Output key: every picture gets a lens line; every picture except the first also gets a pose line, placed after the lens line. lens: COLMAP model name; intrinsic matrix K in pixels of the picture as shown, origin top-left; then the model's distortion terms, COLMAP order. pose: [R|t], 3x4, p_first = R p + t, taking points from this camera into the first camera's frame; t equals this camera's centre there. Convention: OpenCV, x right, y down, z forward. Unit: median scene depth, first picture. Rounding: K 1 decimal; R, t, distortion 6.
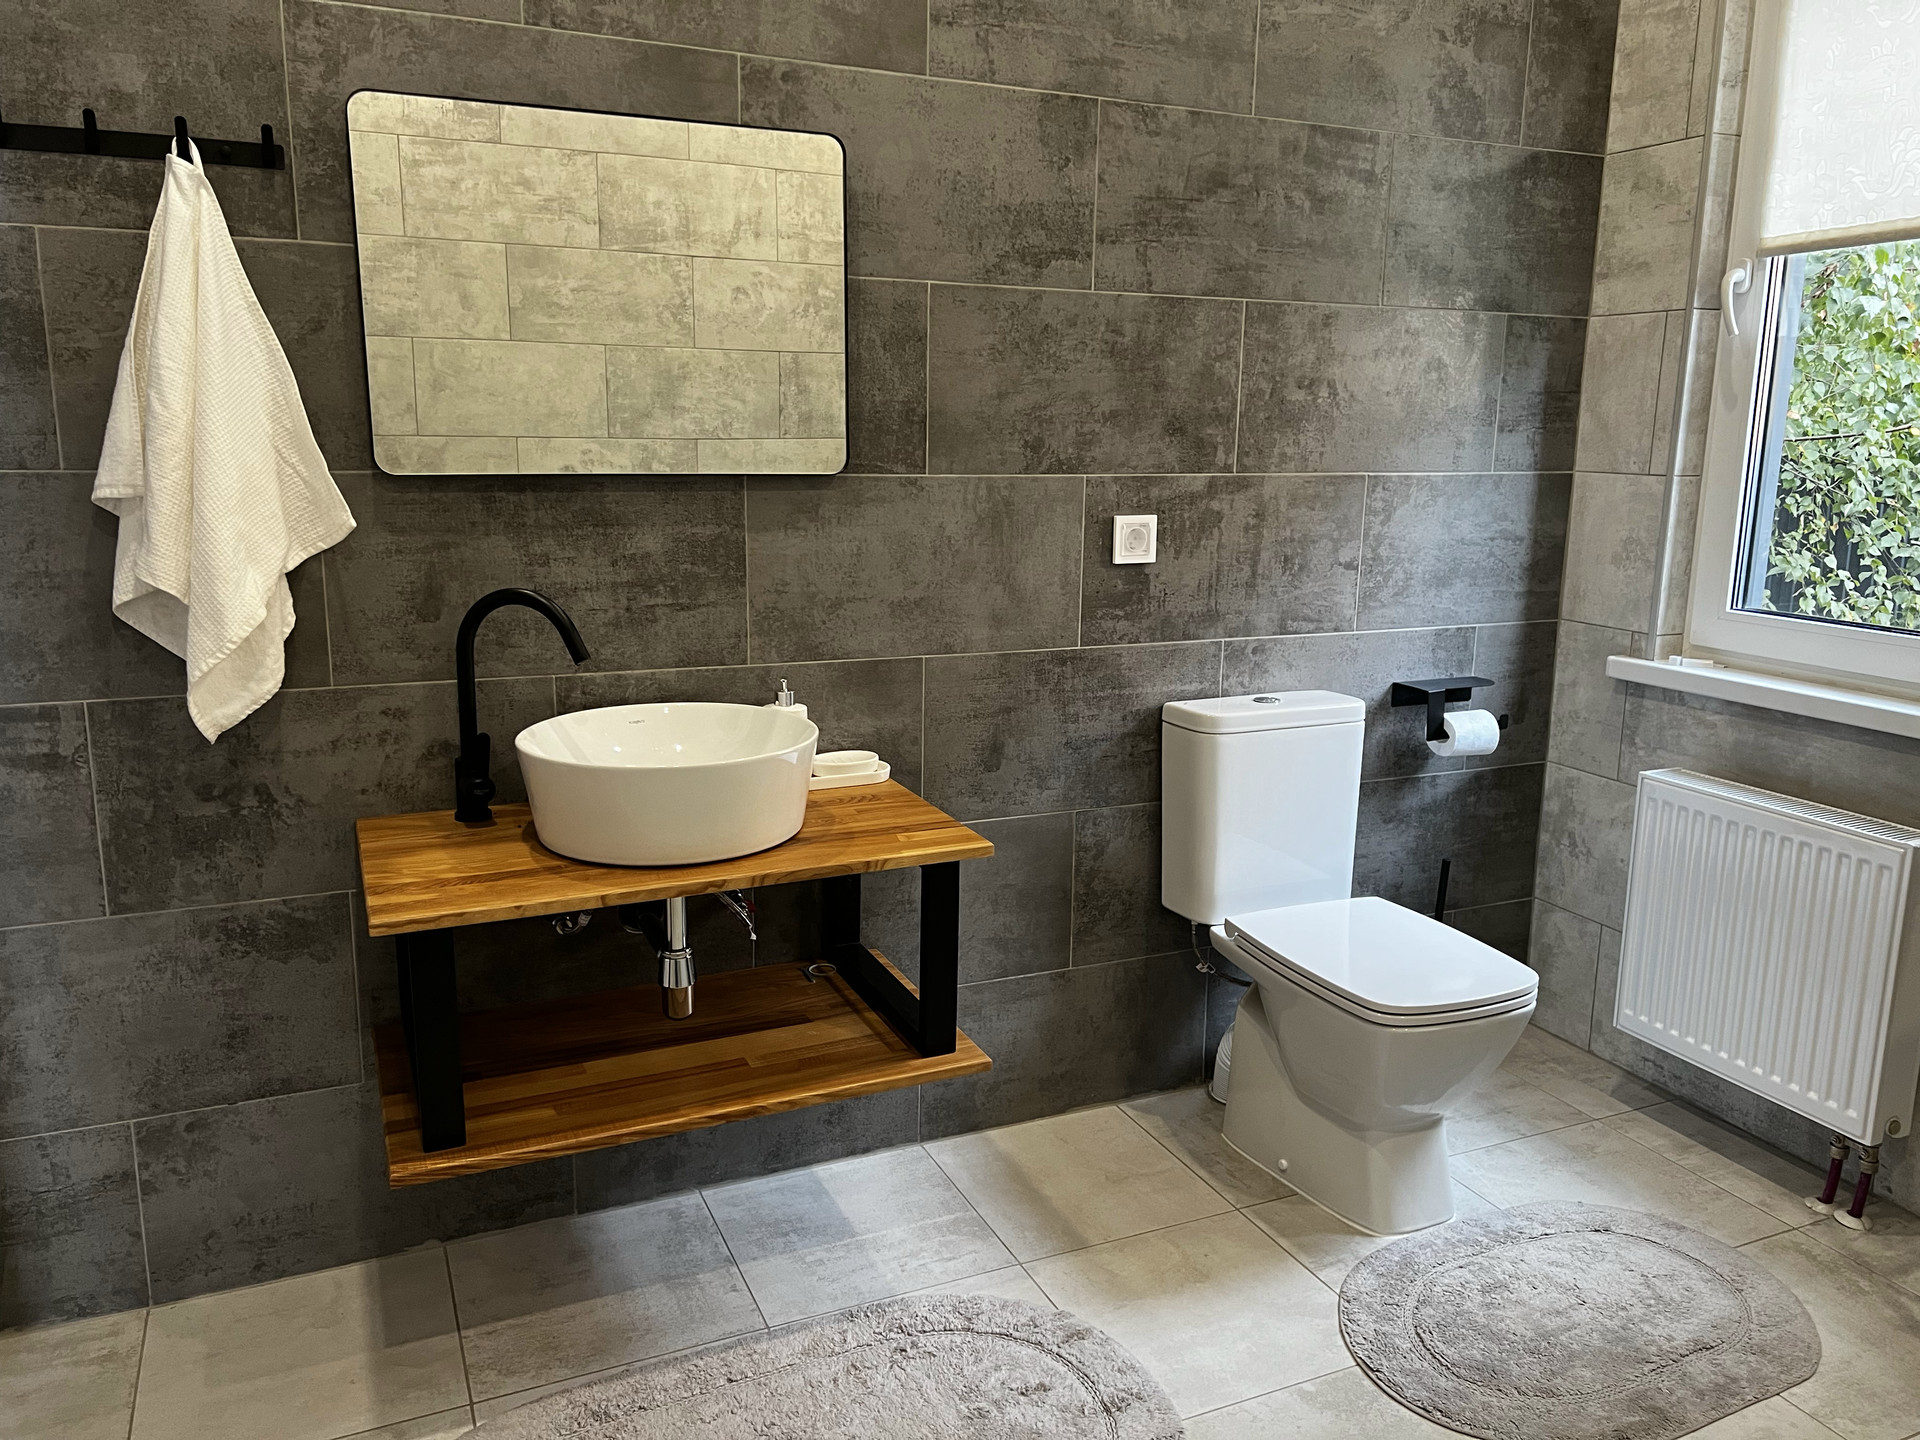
lens RADIAL K [[1425.6, 0, 960.6], [0, 1425.6, 713.7], [0, 0, 1]] dist [0.052958, -0.057211]
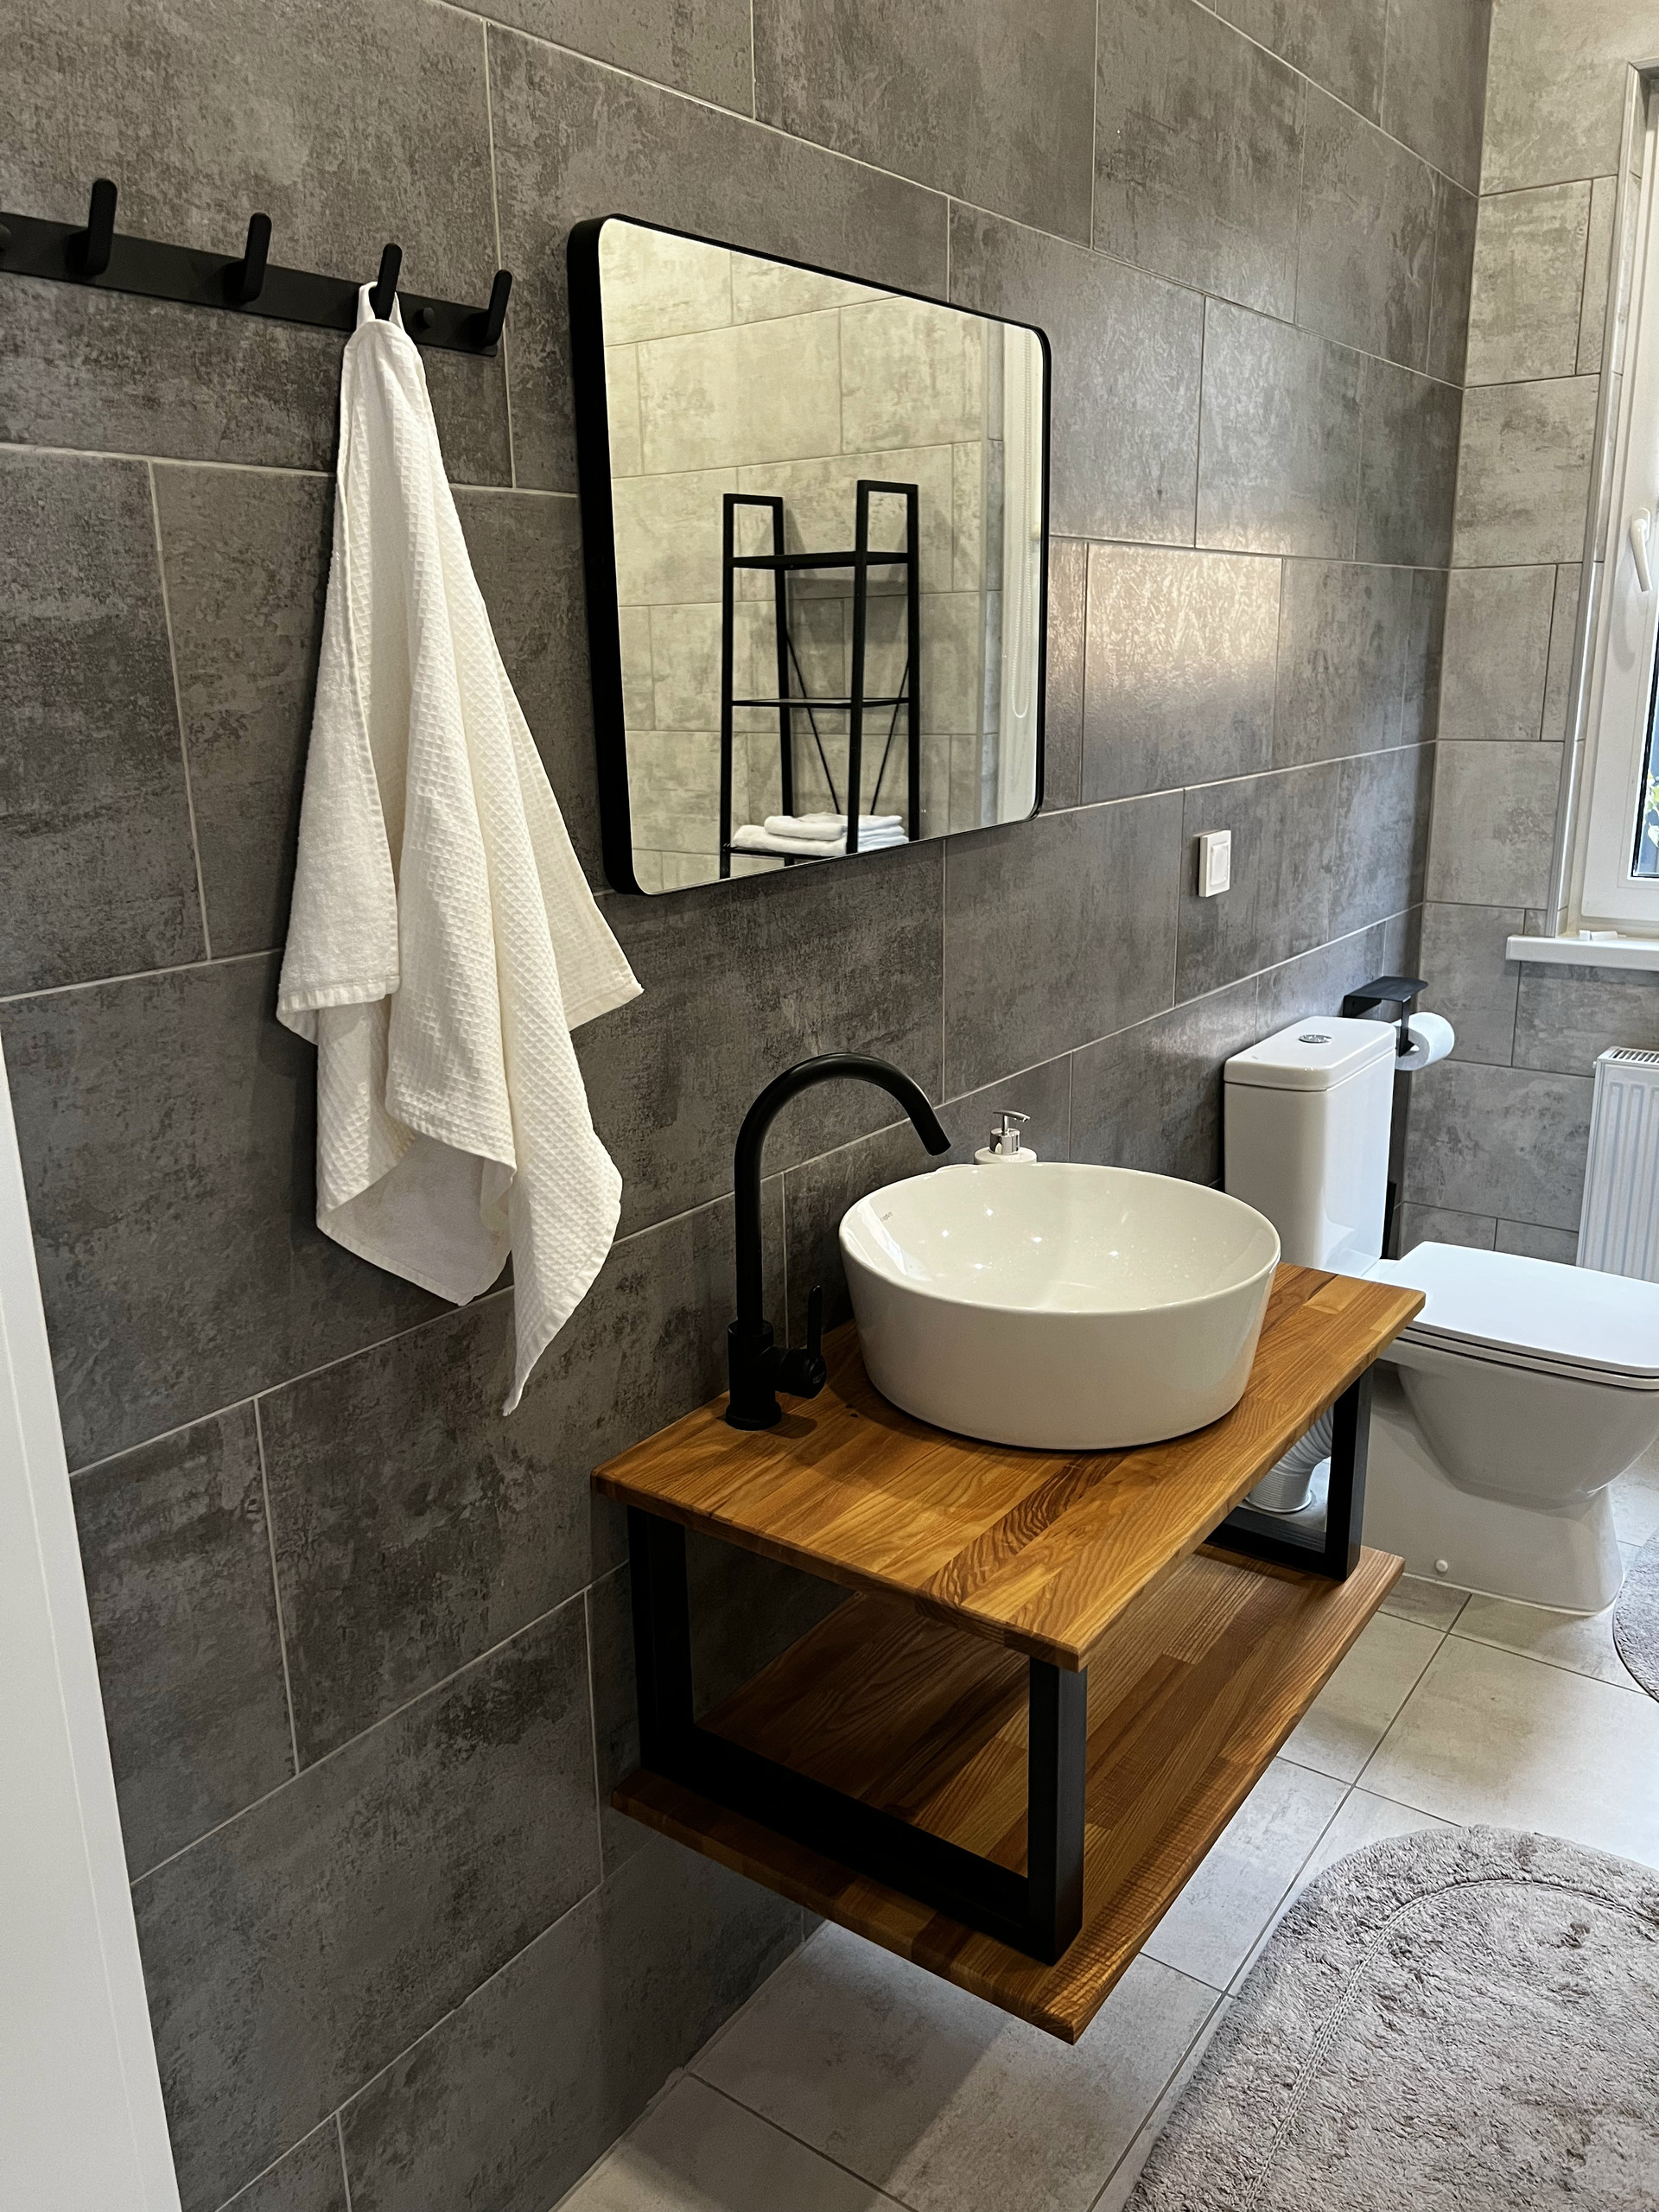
lens RADIAL K [[1659.7, 0, 828.4], [0, 1659.7, 1105.1], [0, 0, 1]] dist [0.055643, -0.066713]
pose [[0.868402, -0.161807, 0.468719, -0.650997], [0.132637, 0.986616, 0.094852, -0.132973], [-0.477793, -0.020200, 0.878240, 0.354947]]
